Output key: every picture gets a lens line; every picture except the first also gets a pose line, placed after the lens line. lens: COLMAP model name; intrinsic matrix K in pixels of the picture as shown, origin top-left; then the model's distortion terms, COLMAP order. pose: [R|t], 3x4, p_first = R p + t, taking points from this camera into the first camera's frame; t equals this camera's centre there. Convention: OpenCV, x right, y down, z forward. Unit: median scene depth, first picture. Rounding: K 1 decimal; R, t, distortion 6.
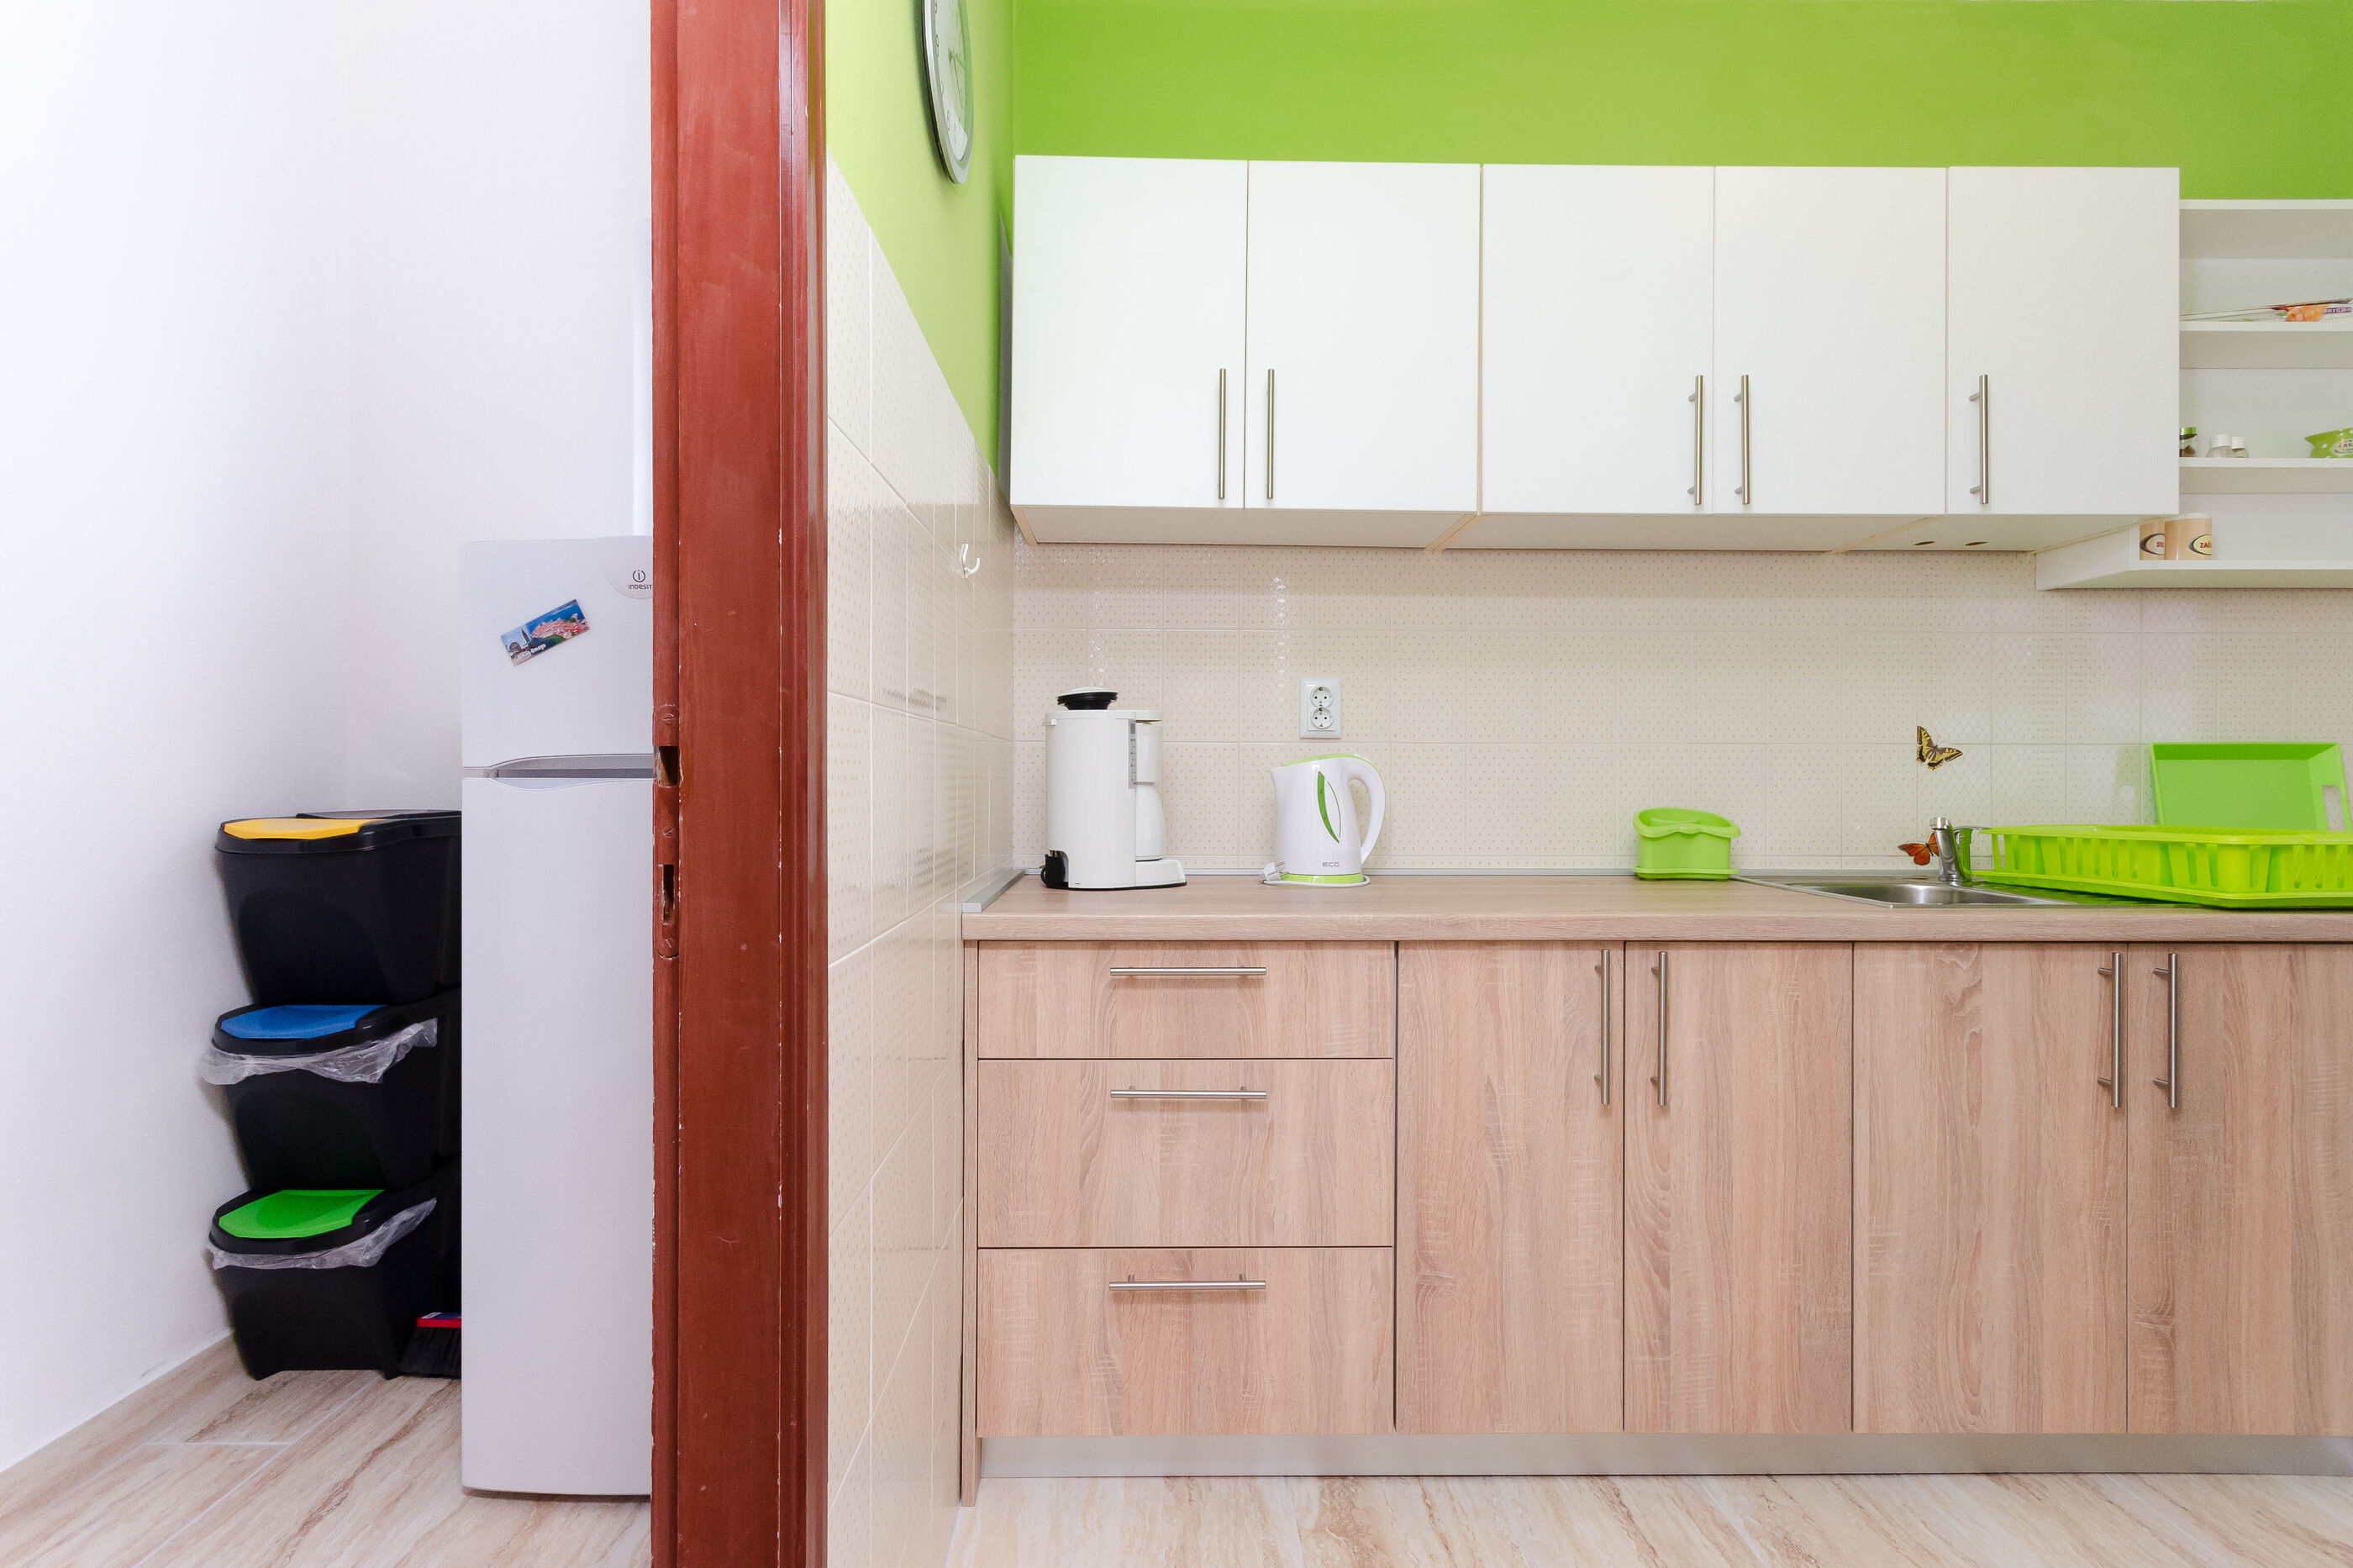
lens RADIAL K [[1031.3, 0, 1163.9], [0, 1031.3, 777.6], [0, 0, 1]] dist [0.001338, 0.002847]
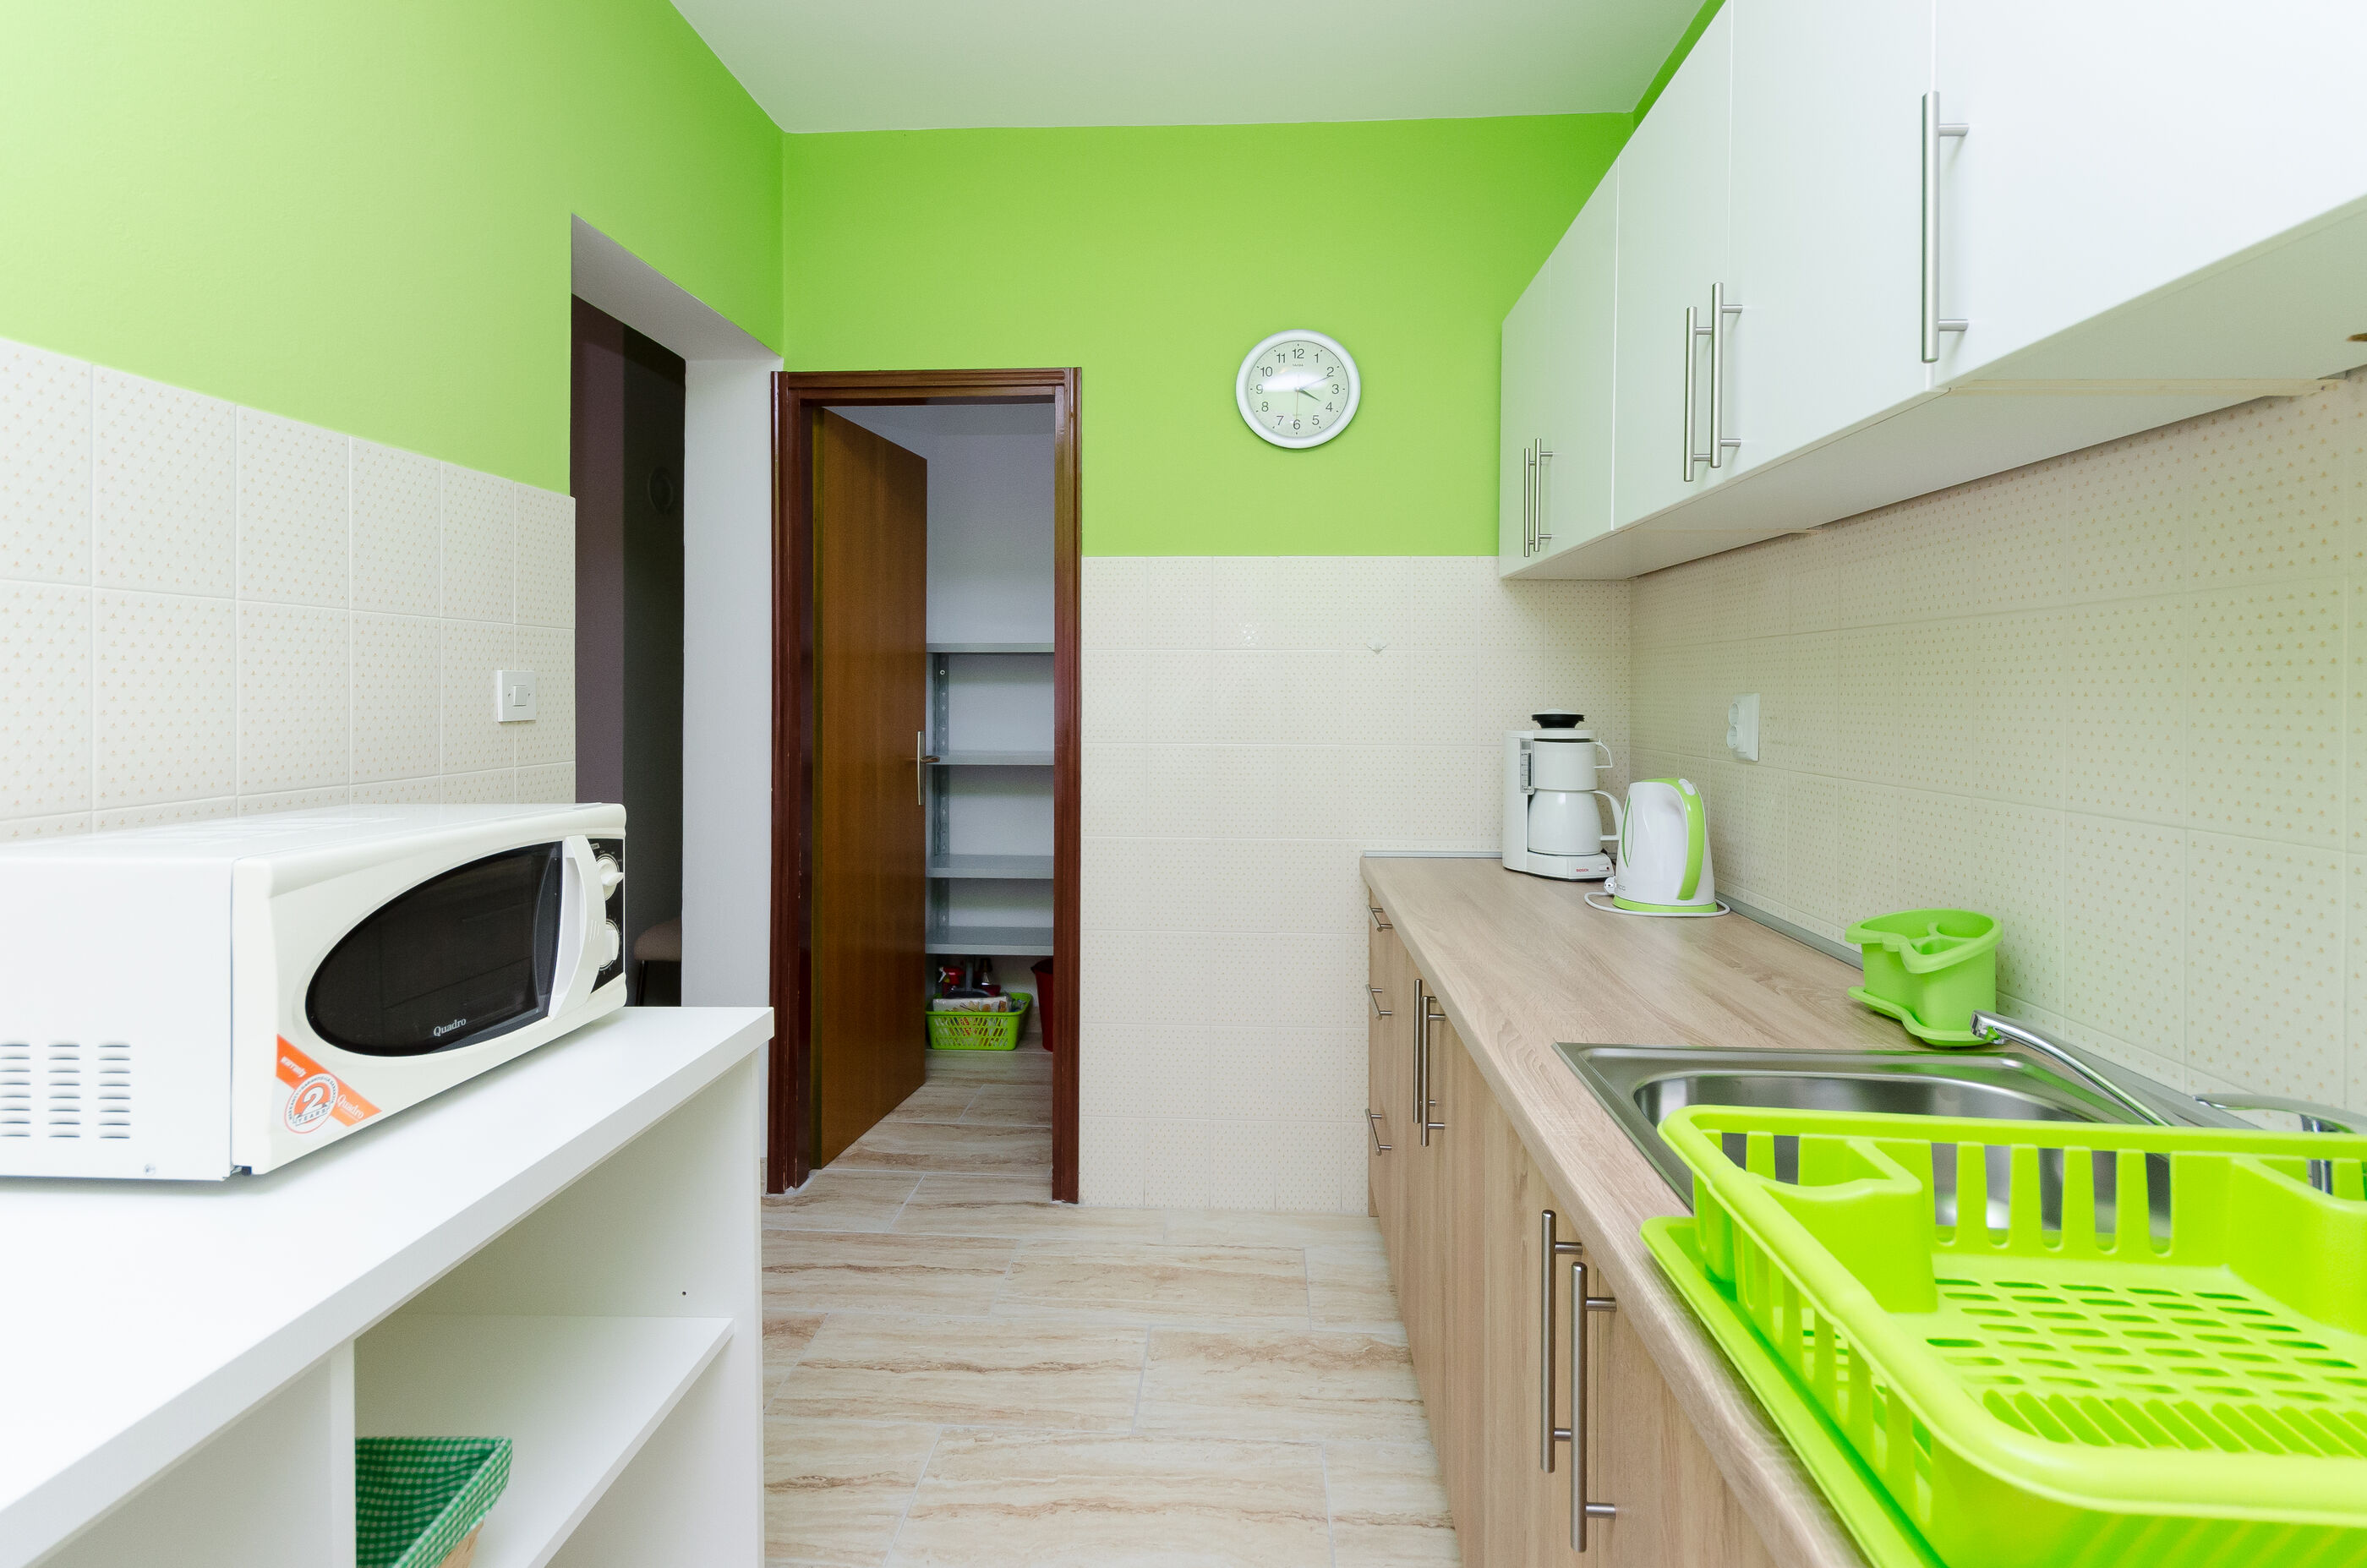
lens RADIAL K [[1037.4, 0, 1211.6], [0, 1037.4, 678.3], [0, 0, 1]] dist [0.001338, 0.002847]
pose [[-0.097256, -0.009068, -0.995218, 1.491287], [-0.009609, 0.999920, -0.008172, -0.135793], [0.995213, 0.008769, -0.097335, 0.876532]]
